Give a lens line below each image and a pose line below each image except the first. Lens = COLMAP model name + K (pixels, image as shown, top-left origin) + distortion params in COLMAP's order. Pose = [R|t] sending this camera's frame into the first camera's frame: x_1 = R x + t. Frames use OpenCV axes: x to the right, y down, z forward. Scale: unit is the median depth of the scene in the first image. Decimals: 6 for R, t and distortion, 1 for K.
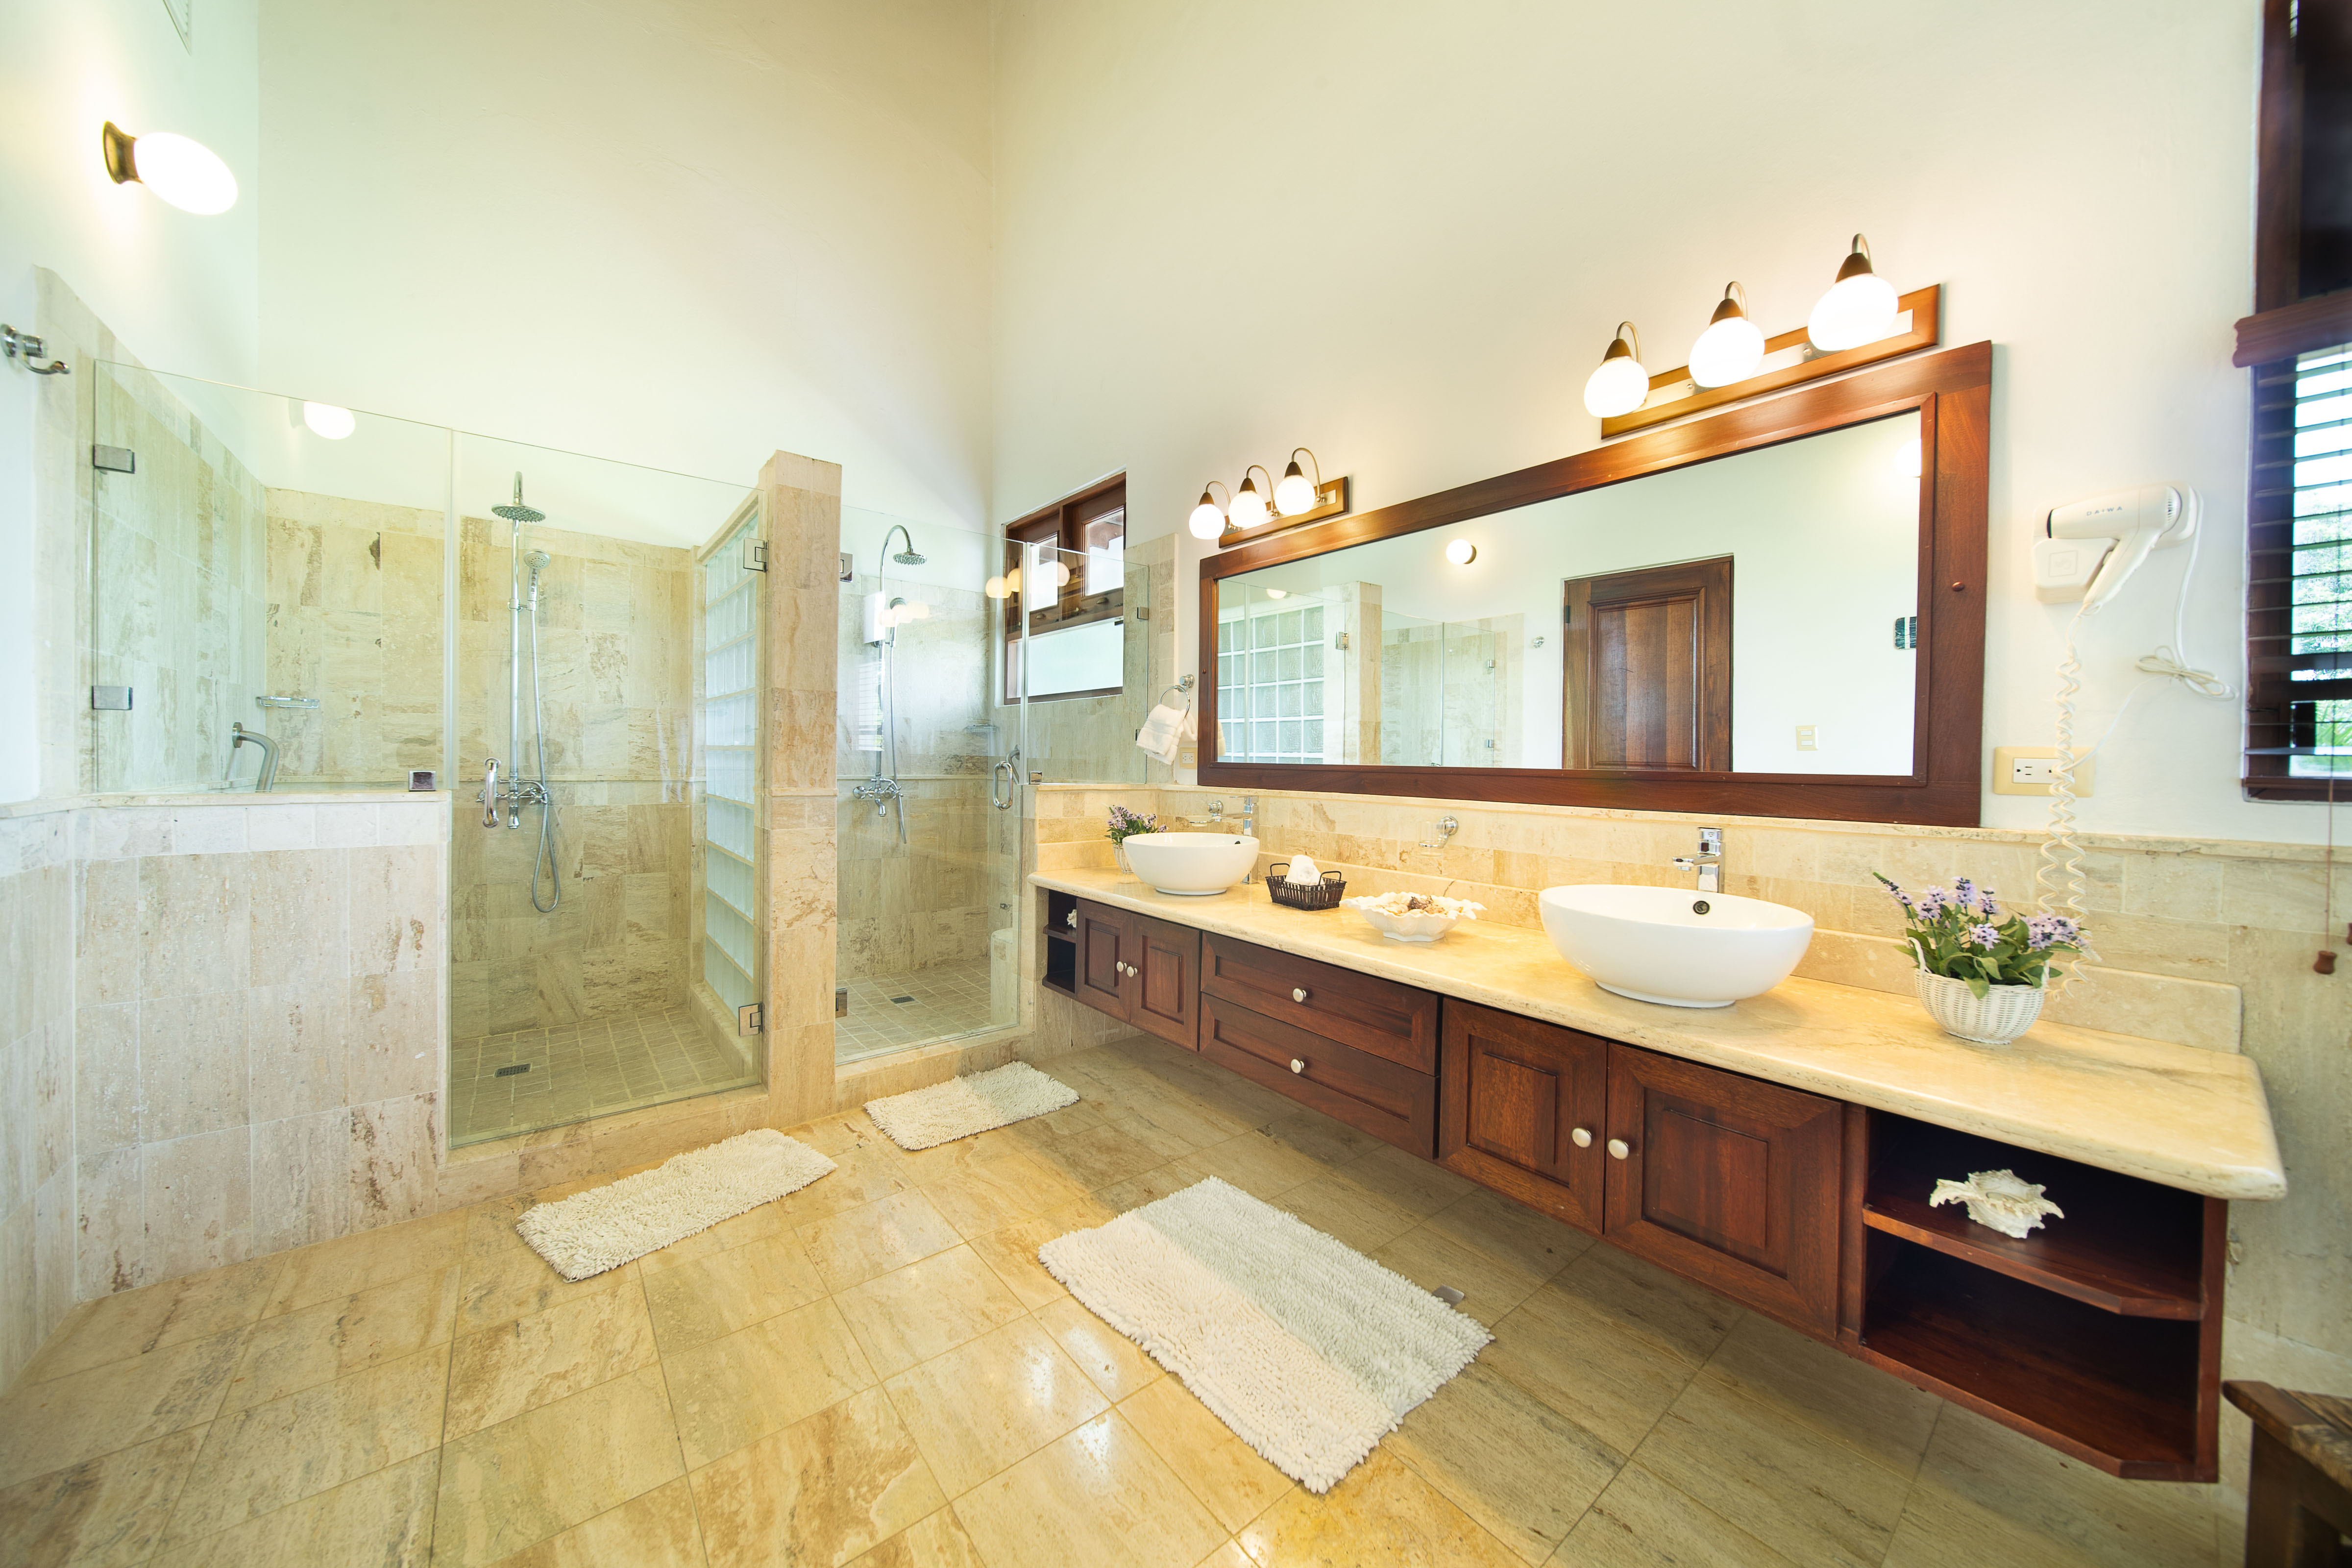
lens RADIAL K [[838.2, 0, 1179.4], [0, 838.2, 761.1], [0, 0, 1]] dist [-0.000554, -0.000259]
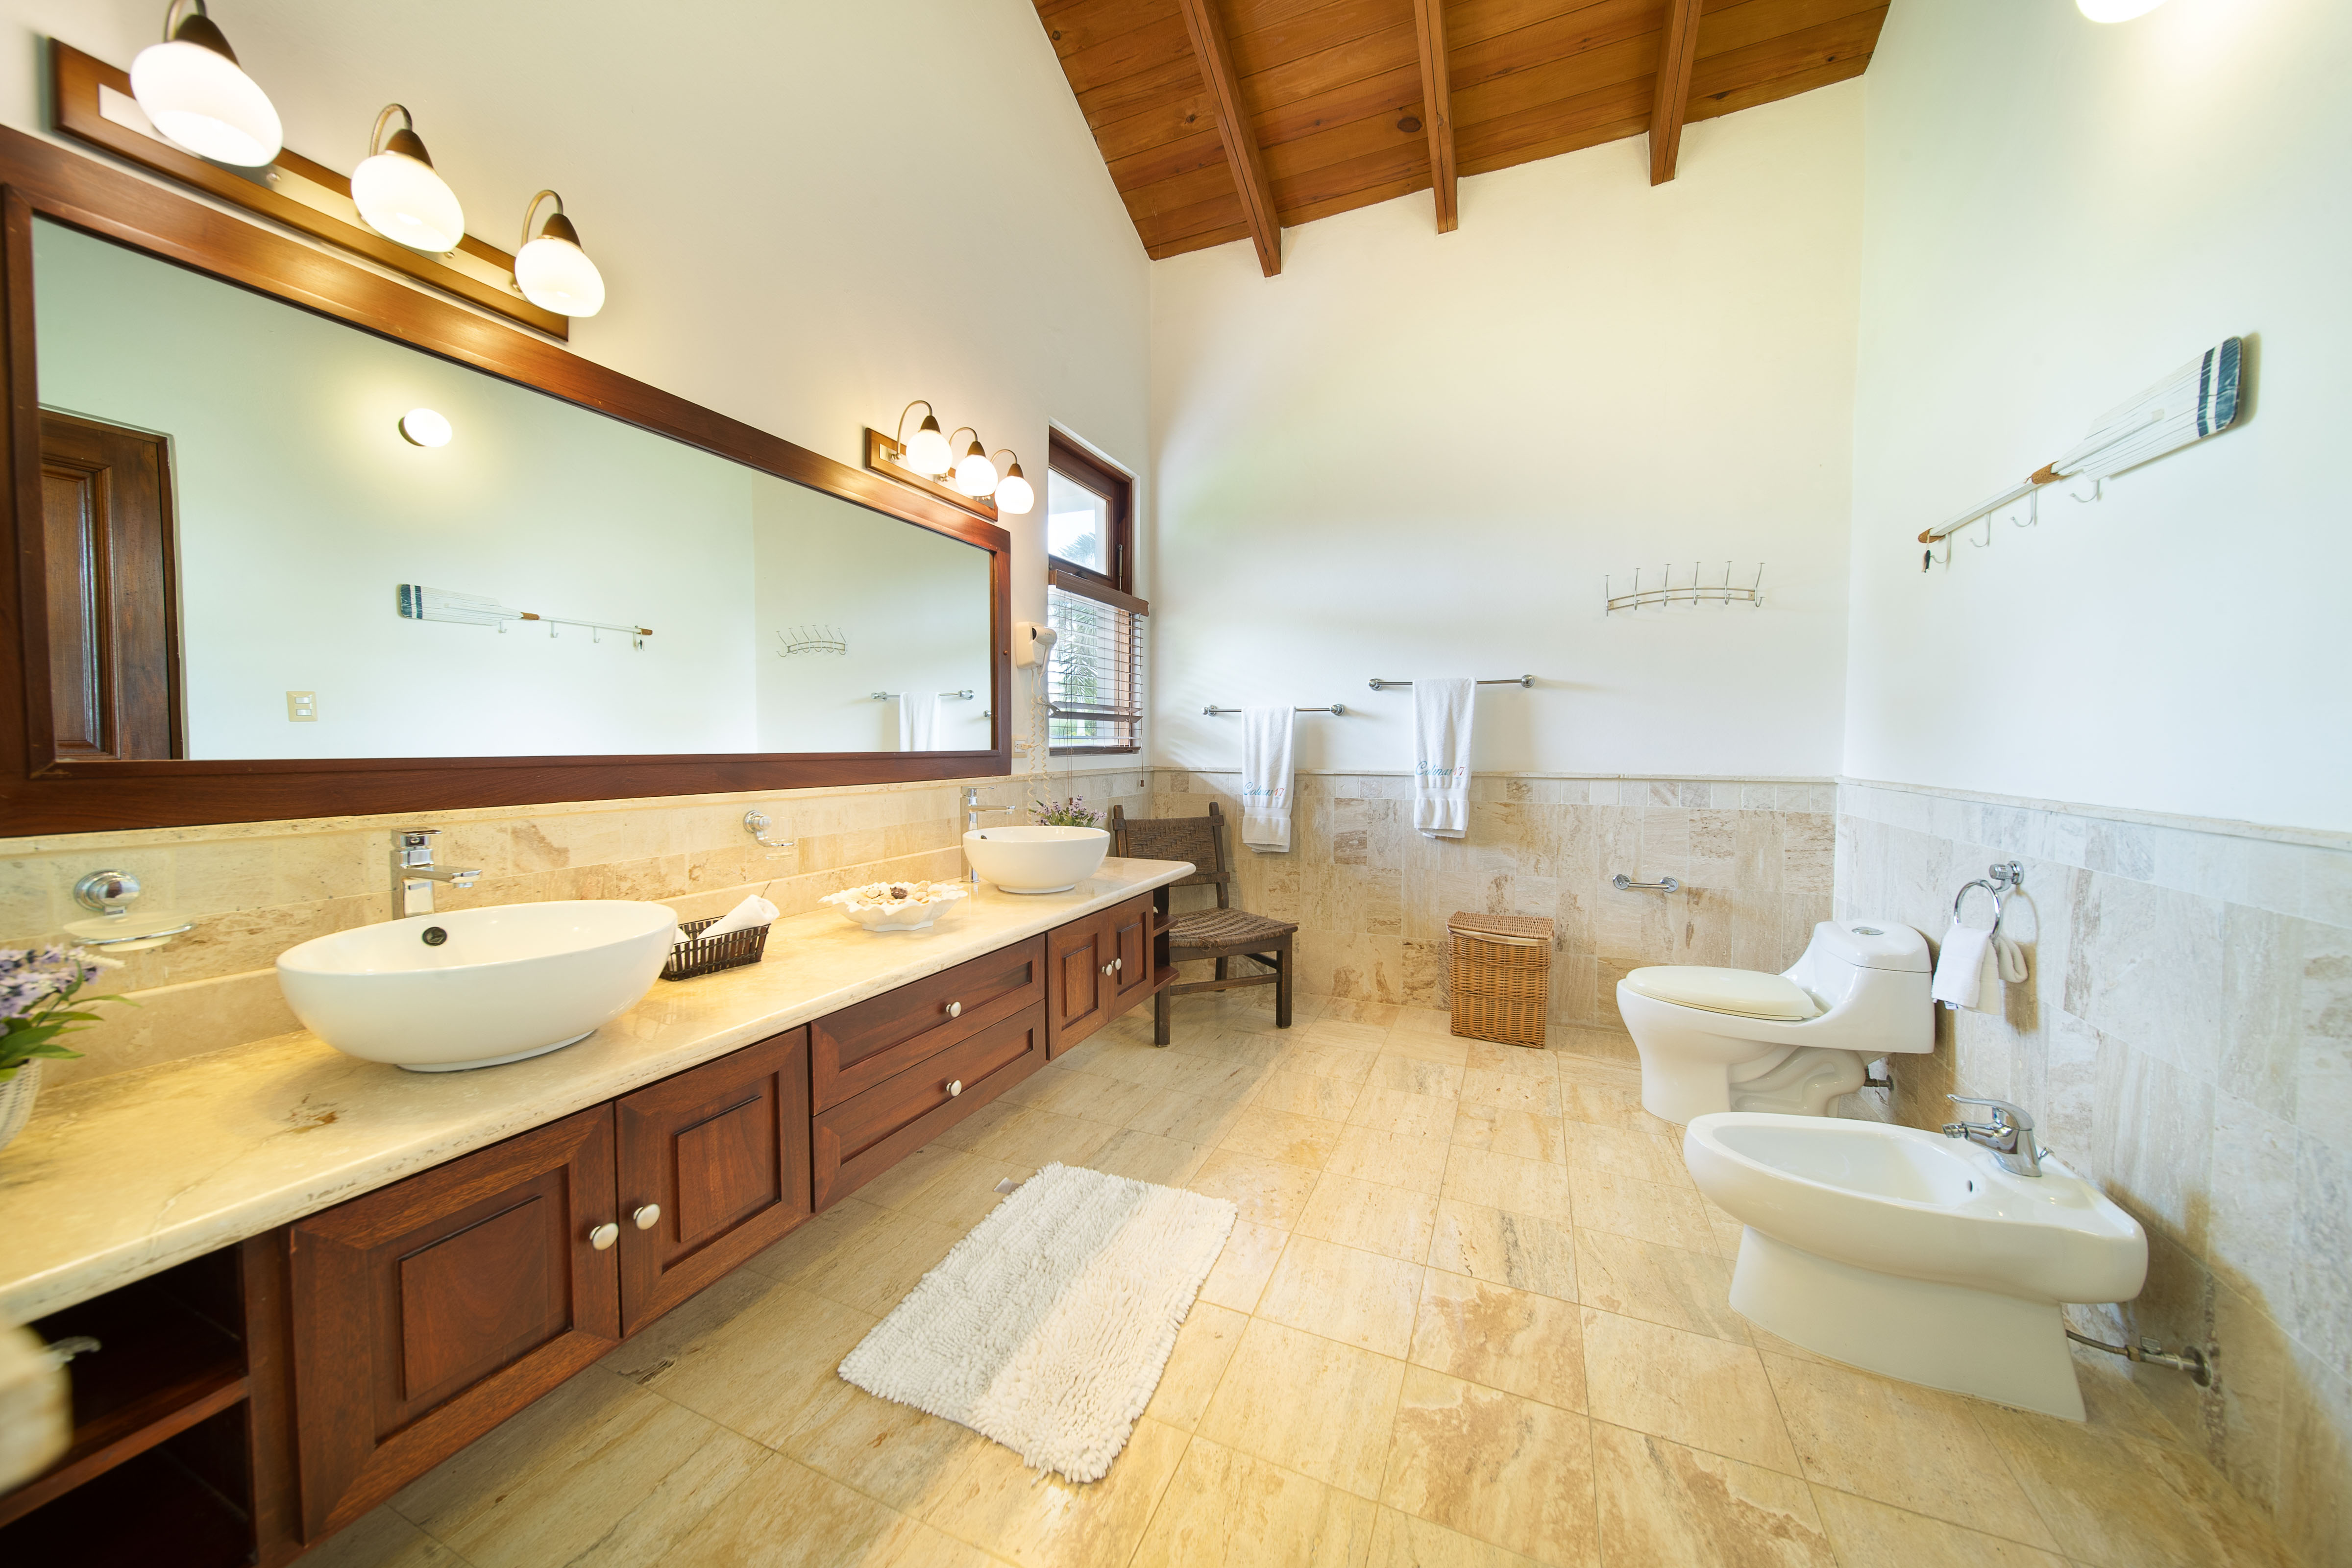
lens RADIAL K [[838.2, 0, 1179.4], [0, 838.2, 761.1], [0, 0, 1]] dist [-0.000554, -0.000259]
pose [[-0.485921, -0.032726, 0.873390, -0.905673], [-0.004301, 0.999376, 0.035054, -0.024310], [-0.873992, 0.013277, -0.485758, 1.471331]]
